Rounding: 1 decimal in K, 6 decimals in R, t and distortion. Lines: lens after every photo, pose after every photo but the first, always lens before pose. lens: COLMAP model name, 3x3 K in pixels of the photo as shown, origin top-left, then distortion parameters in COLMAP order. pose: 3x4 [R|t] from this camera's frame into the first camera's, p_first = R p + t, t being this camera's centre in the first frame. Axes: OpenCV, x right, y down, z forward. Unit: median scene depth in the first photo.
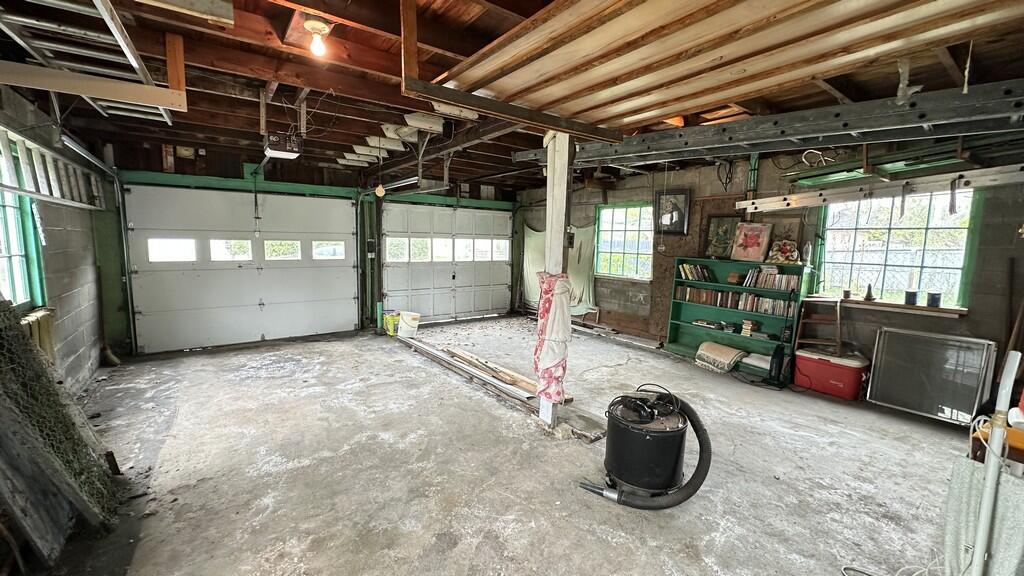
lens RADIAL K [[400.7, 0, 513.4], [0, 400.7, 286.8], [0, 0, 1]] dist [0.001112, 0.000174]
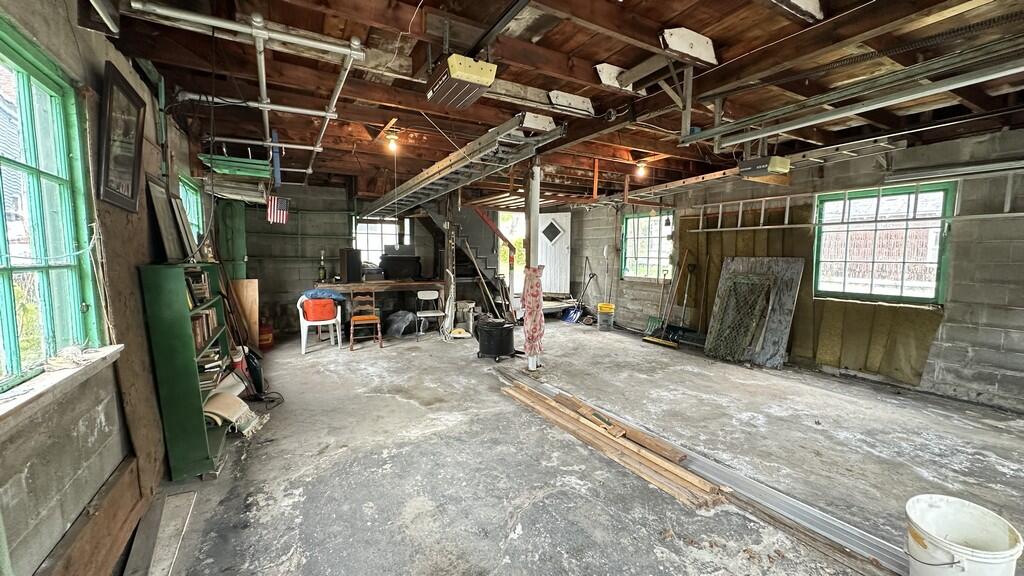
lens RADIAL K [[400.7, 0, 510.4], [0, 400.7, 289.5], [0, 0, 1]] dist [0.001112, 0.000174]
pose [[-0.991559, -0.035771, 0.124628, -0.001073], [-0.009385, 0.978471, 0.206173, -0.189291], [-0.129319, 0.203263, -0.970547, 1.856358]]
